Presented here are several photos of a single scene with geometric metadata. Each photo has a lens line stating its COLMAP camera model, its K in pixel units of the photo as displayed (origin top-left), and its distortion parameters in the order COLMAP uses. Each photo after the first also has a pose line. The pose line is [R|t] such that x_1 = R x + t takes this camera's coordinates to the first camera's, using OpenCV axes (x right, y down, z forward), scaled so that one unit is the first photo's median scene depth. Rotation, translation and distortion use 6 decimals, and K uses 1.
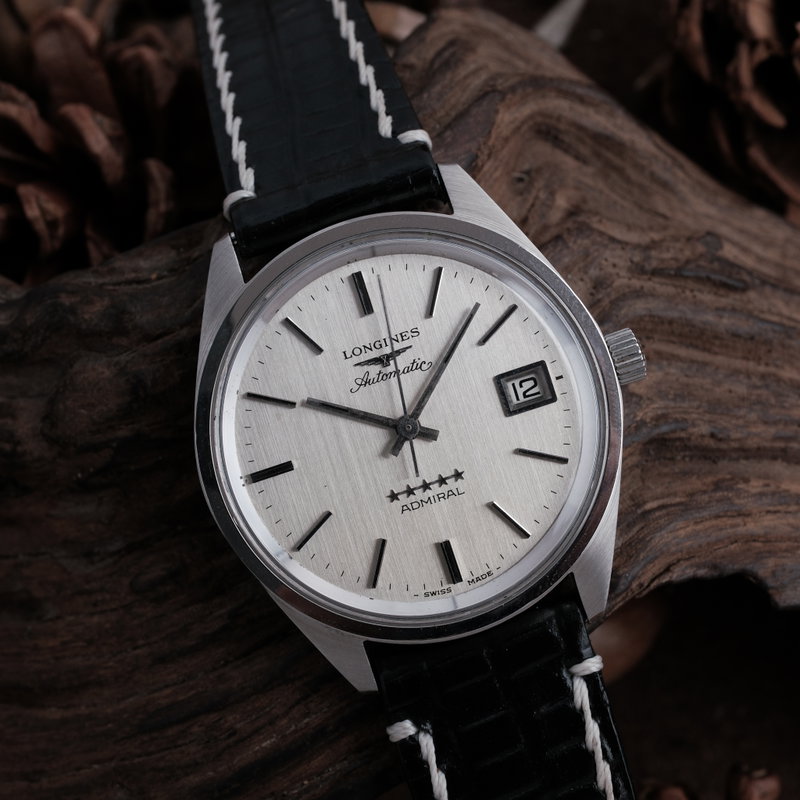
lens RADIAL K [[1788.5, 0, 399.0], [0, 1788.5, 398.8], [0, 0, 1]] dist [0.021466, 0.000000]
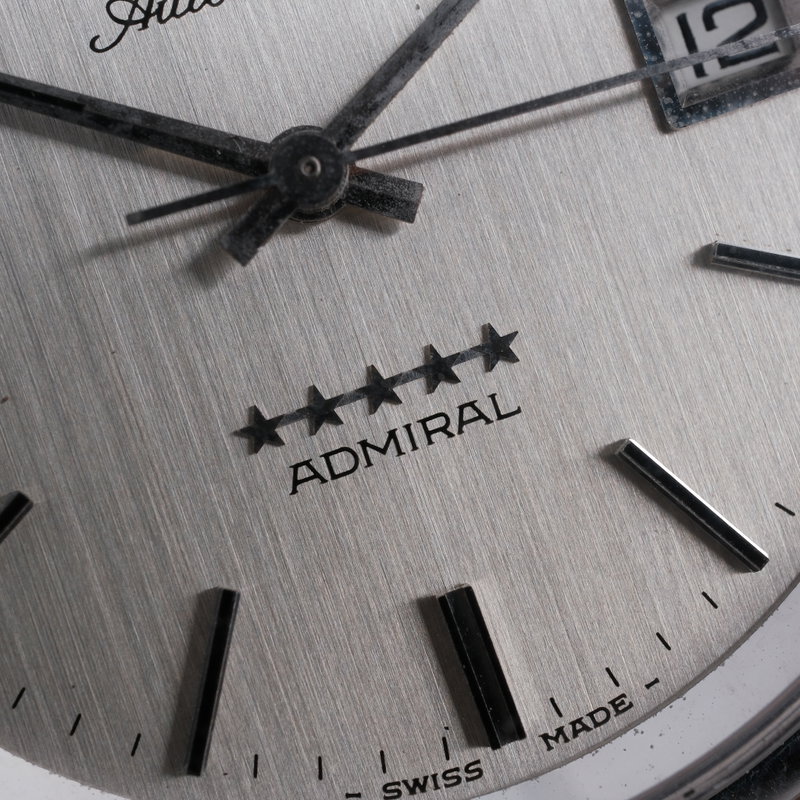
lens RADIAL K [[1788.5, 0, 376.3], [0, 1788.5, 450.8], [0, 0, 1]] dist [0.021466, 0.000000]
pose [[0.994871, -0.022581, 0.098602, -0.012343], [0.024295, 0.999573, -0.016219, 0.062338], [-0.098193, 0.018532, 0.994995, 0.728611]]
